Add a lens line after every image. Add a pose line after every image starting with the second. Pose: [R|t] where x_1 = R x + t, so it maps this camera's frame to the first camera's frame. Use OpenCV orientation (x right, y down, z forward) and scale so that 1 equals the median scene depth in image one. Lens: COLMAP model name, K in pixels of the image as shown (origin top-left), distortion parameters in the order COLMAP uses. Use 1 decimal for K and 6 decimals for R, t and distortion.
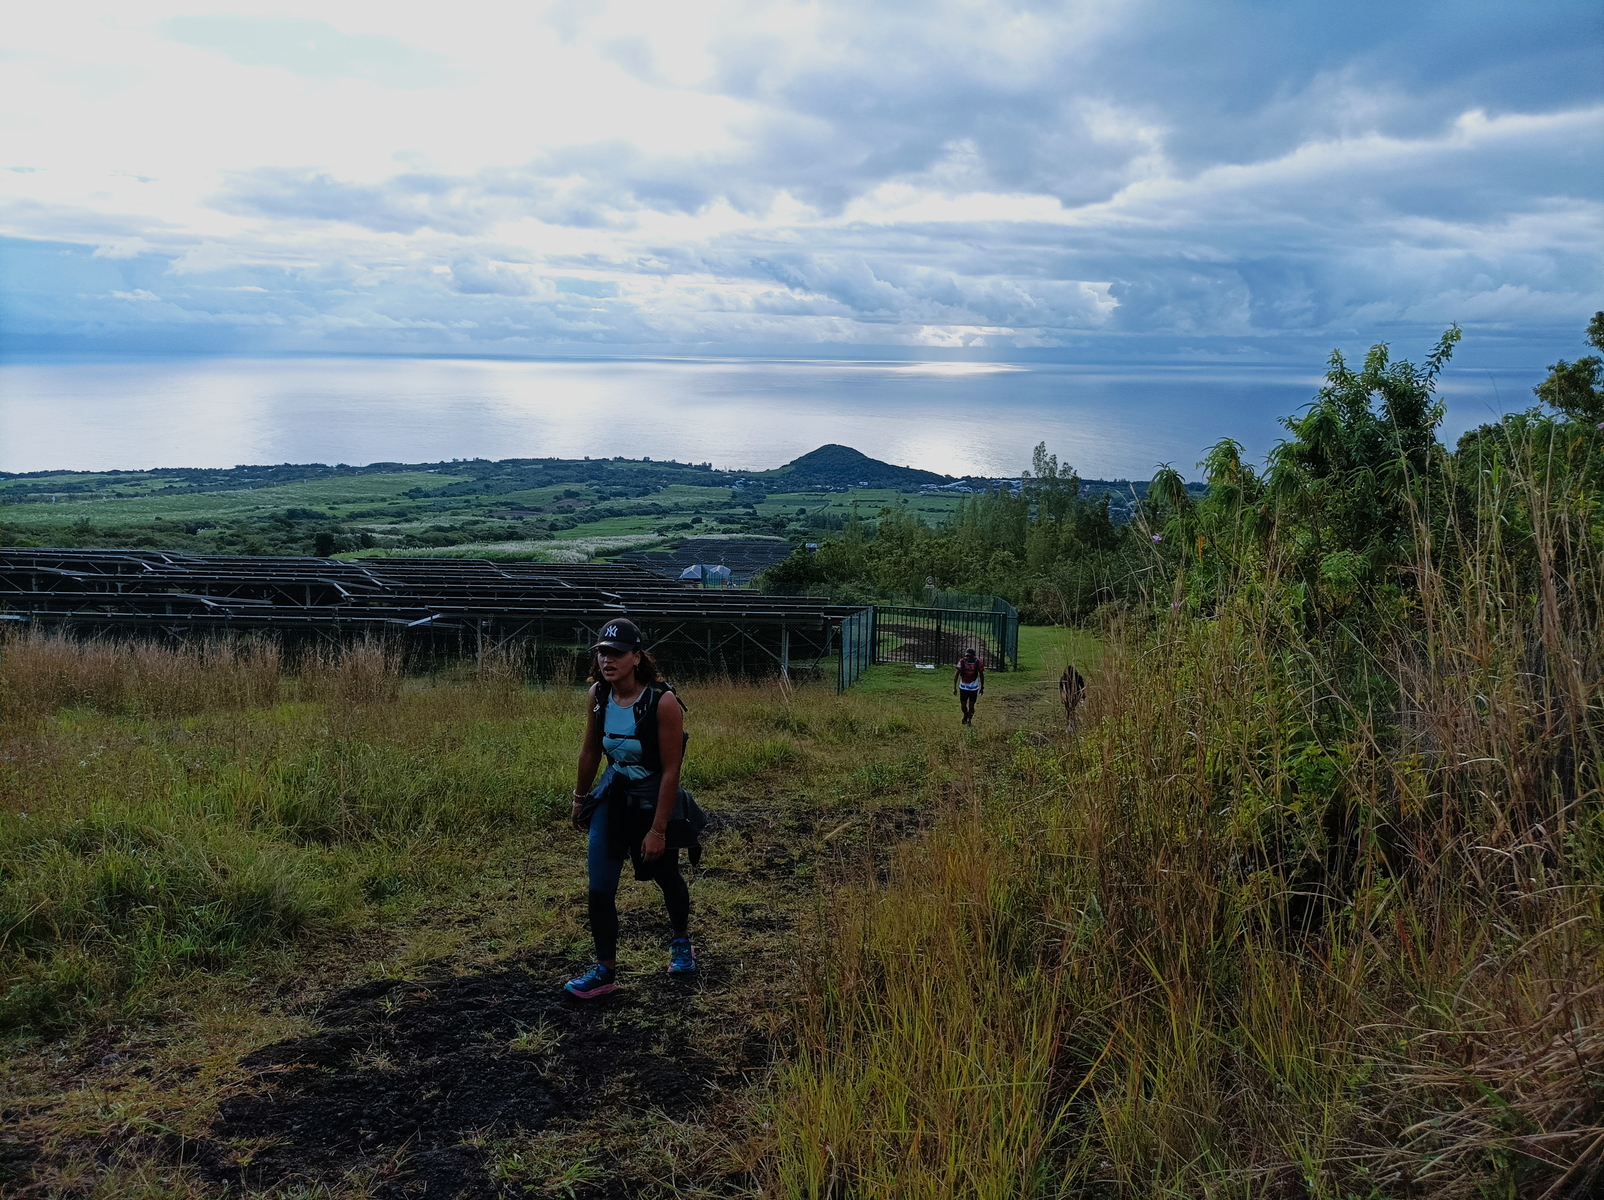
lens RADIAL K [[1185.4, 0, 805.5], [0, 1185.4, 599.2], [0, 0, 1]] dist [0.025590, -0.012610]
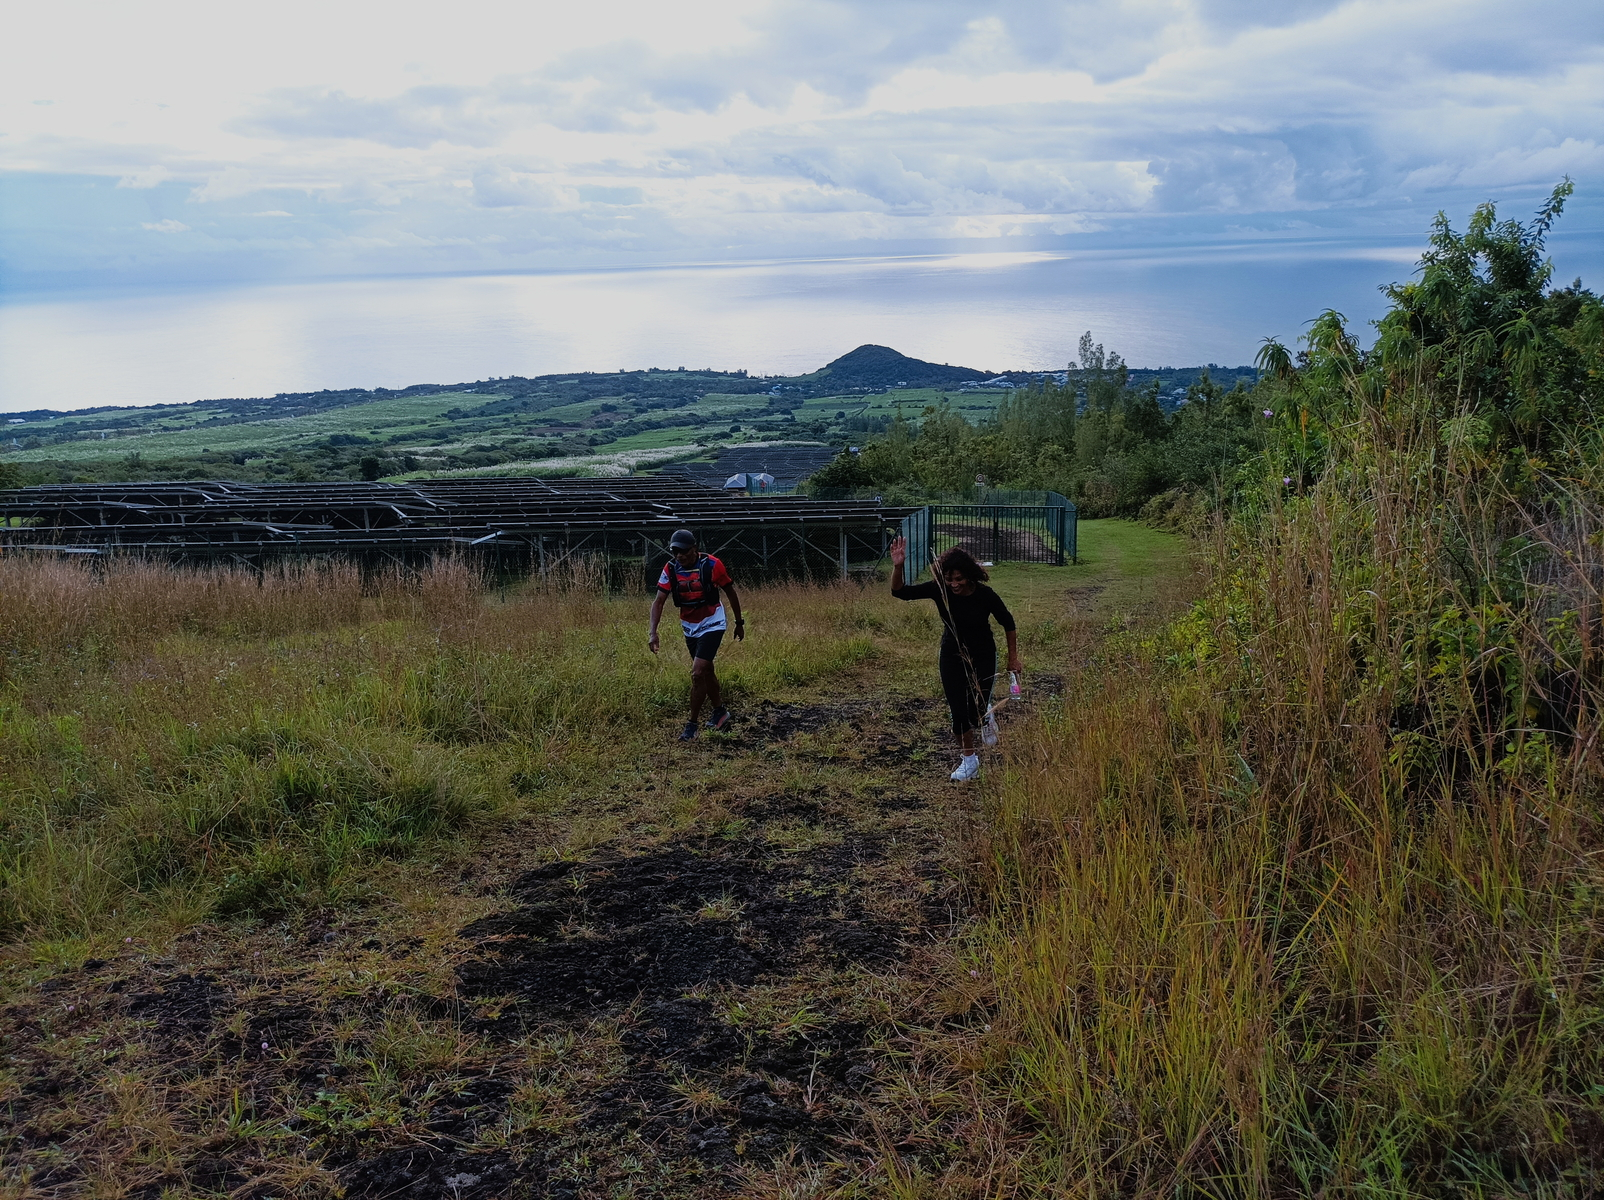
lens RADIAL K [[1183.7, 0, 805.2], [0, 1183.7, 604.4], [0, 0, 1]] dist [0.034270, -0.028535]
pose [[0.998488, -0.038994, -0.038744, -0.072819], [0.042101, 0.995668, 0.082903, 0.011174], [0.035343, -0.084409, 0.995804, -0.019628]]
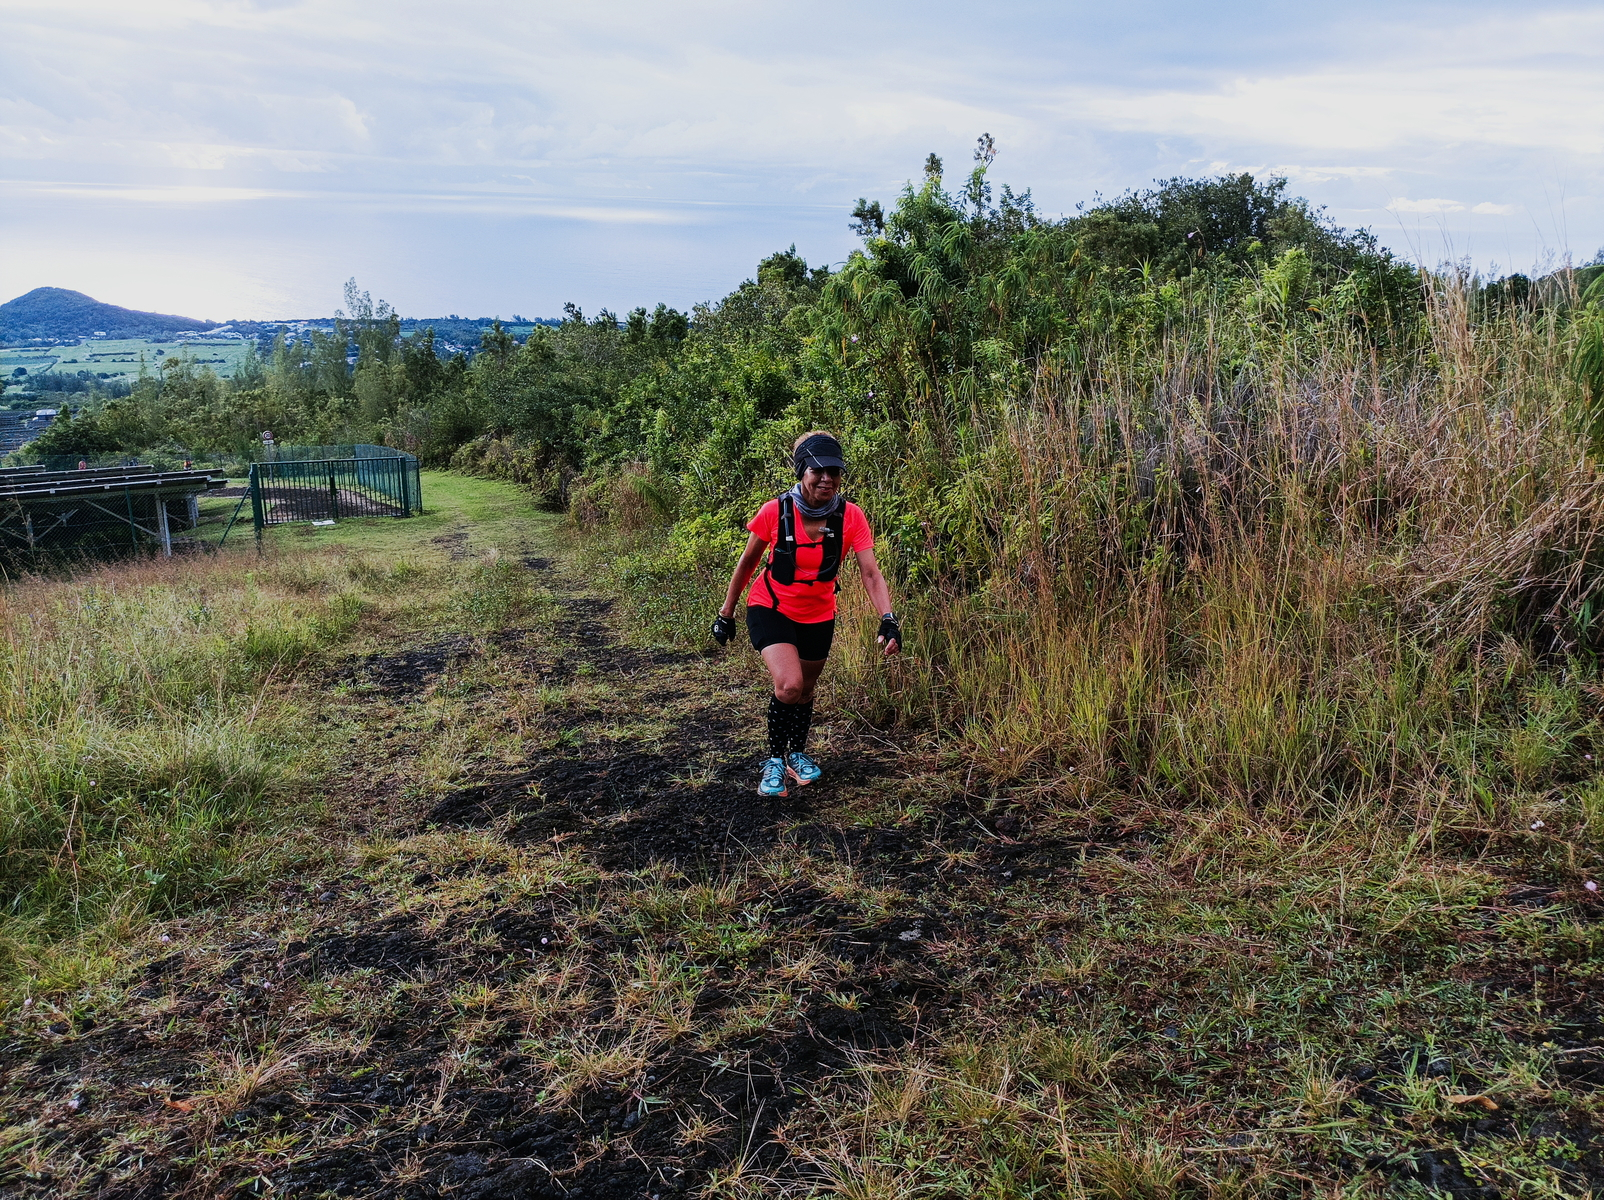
lens RADIAL K [[1187.4, 0, 802.0], [0, 1187.4, 600.0], [0, 0, 1]] dist [0.023087, -0.008818]
pose [[0.839732, -0.164864, 0.517368, -0.517451], [0.094738, 0.982663, 0.159366, 0.015661], [-0.534673, -0.084810, 0.840793, -0.016689]]
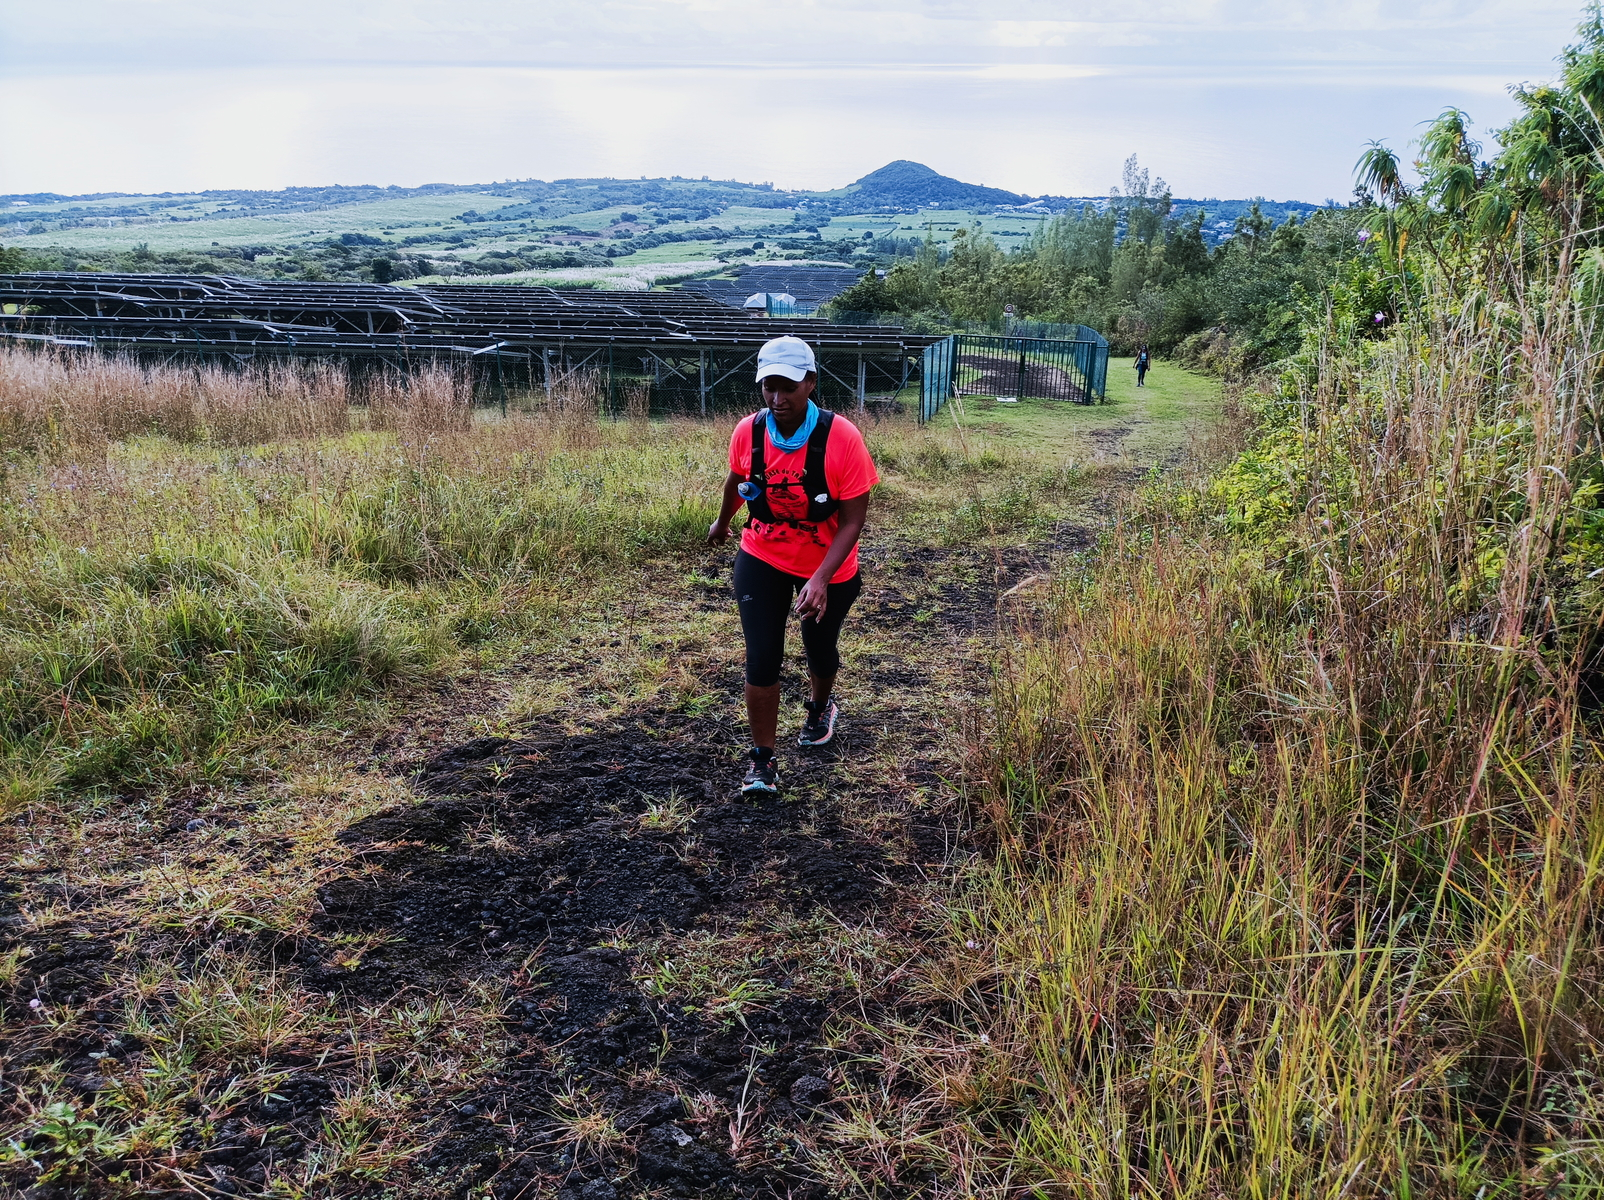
lens RADIAL K [[1183.9, 0, 803.9], [0, 1183.9, 602.0], [0, 0, 1]] dist [0.030434, -0.019984]
pose [[0.998506, 0.013309, -0.053000, -0.060407], [-0.001141, 0.974756, 0.223270, 0.017372], [0.054634, -0.222876, 0.973315, 0.141744]]
